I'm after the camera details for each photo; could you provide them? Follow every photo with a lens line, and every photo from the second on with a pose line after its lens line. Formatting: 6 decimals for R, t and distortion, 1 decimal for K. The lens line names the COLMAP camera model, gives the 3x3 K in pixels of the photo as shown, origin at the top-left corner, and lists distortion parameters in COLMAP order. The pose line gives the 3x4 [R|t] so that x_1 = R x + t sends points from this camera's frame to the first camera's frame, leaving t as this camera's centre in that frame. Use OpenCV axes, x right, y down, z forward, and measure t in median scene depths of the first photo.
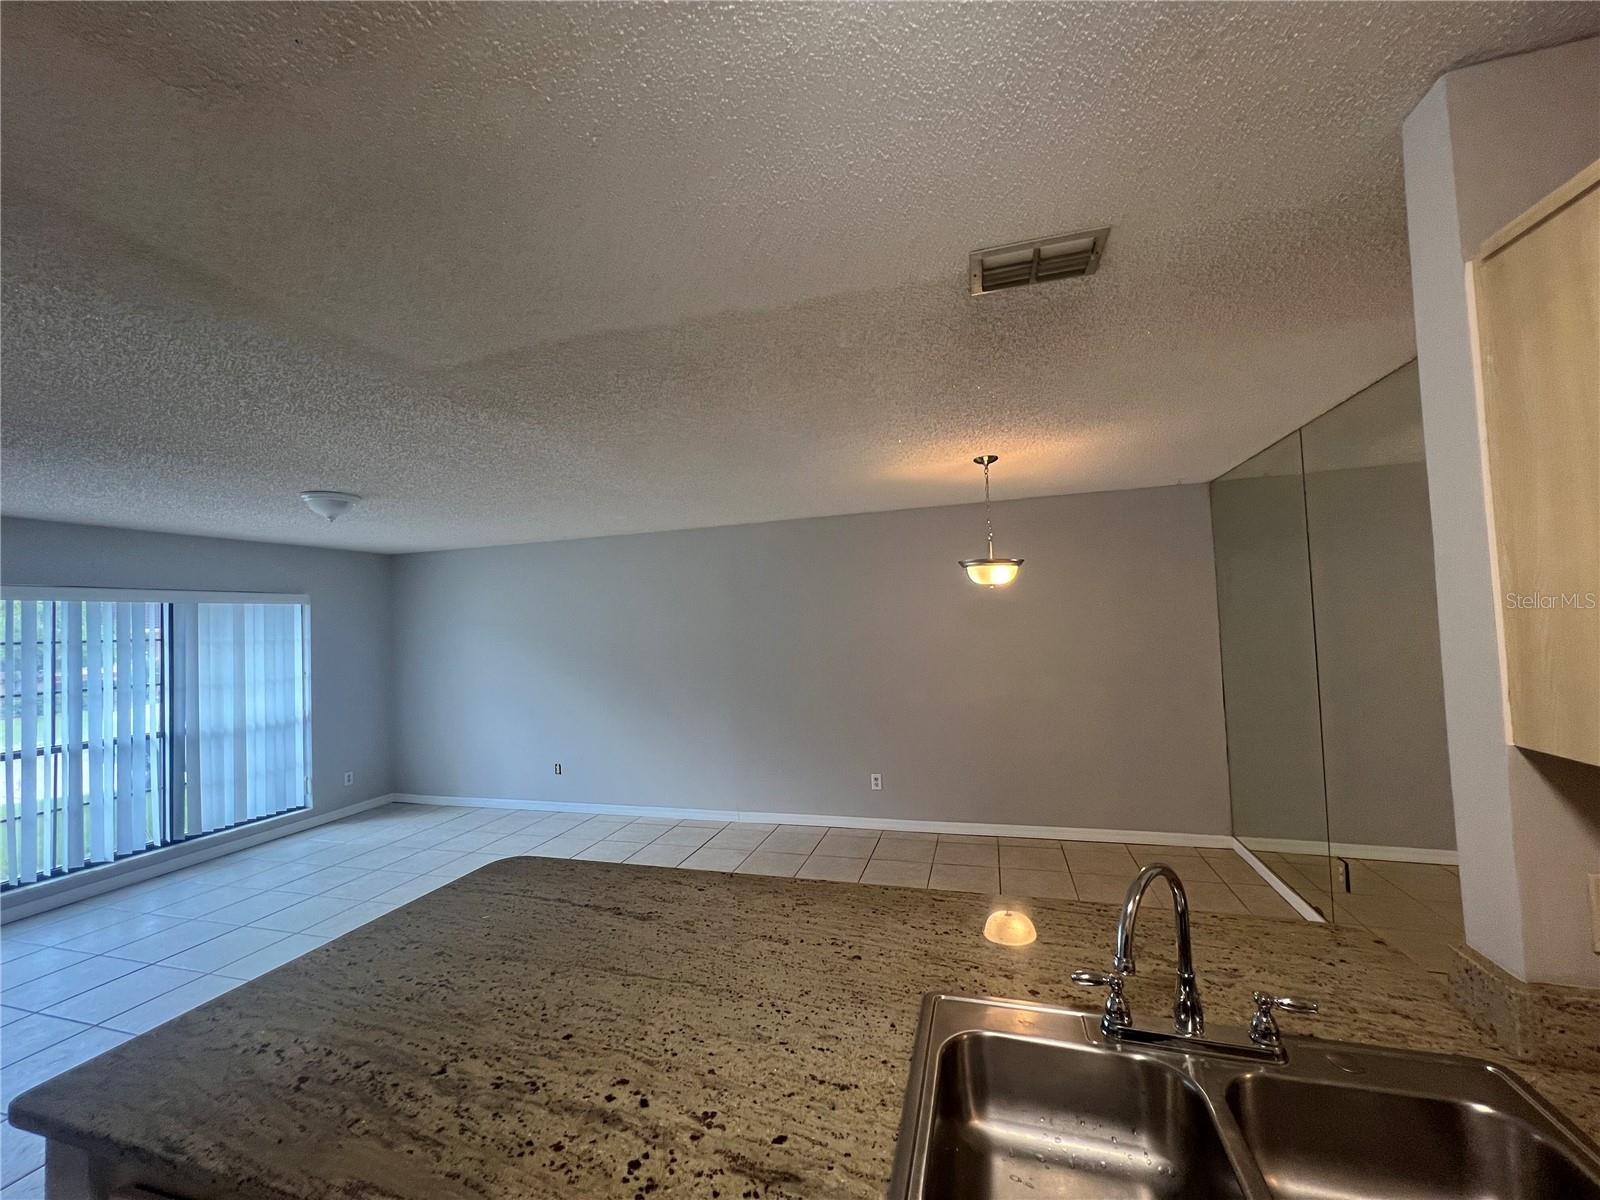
lens RADIAL K [[644.3, 0, 800.0], [0, 644.3, 600.0], [0, 0, 1]] dist [0.000882, 0.000045]
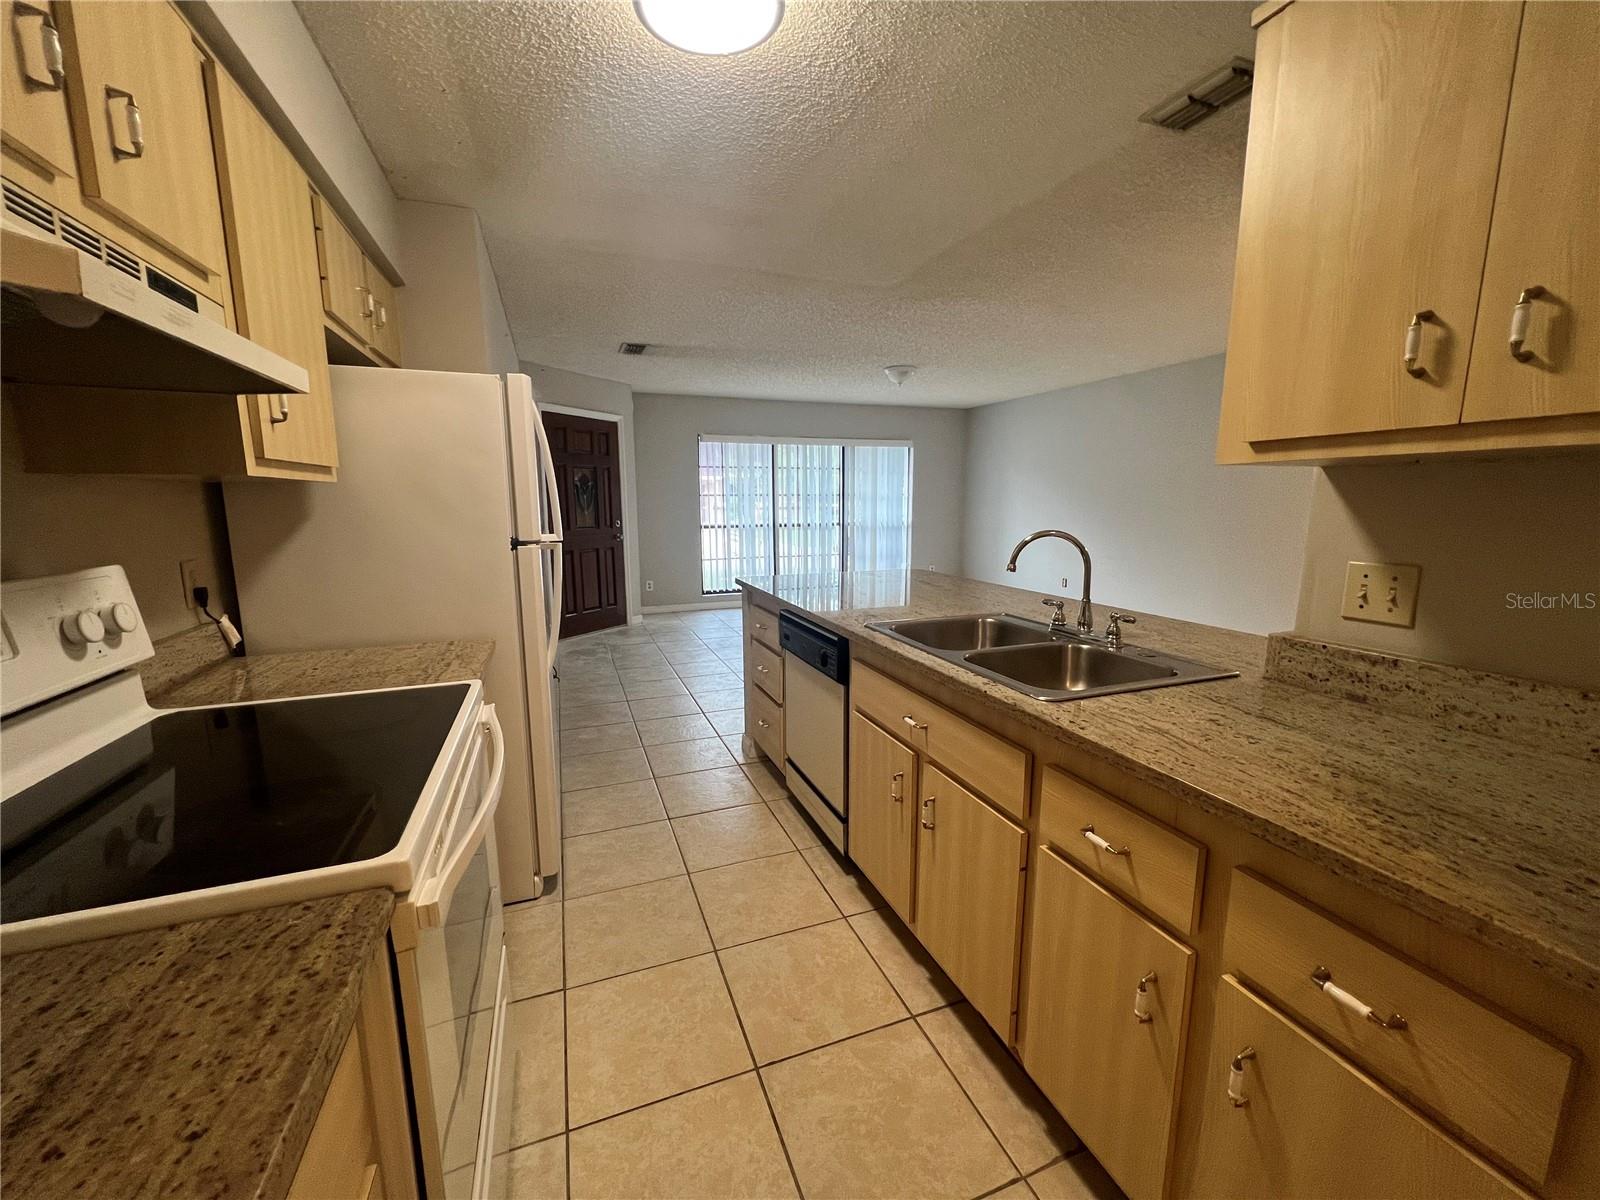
lens RADIAL K [[644.3, 0, 800.0], [0, 644.3, 600.0], [0, 0, 1]] dist [0.000882, 0.000045]
pose [[0.610522, 0.159370, -0.775799, 0.310445], [0.010575, 0.977817, 0.209192, 0.041731], [0.791928, -0.135921, 0.595294, -0.139591]]
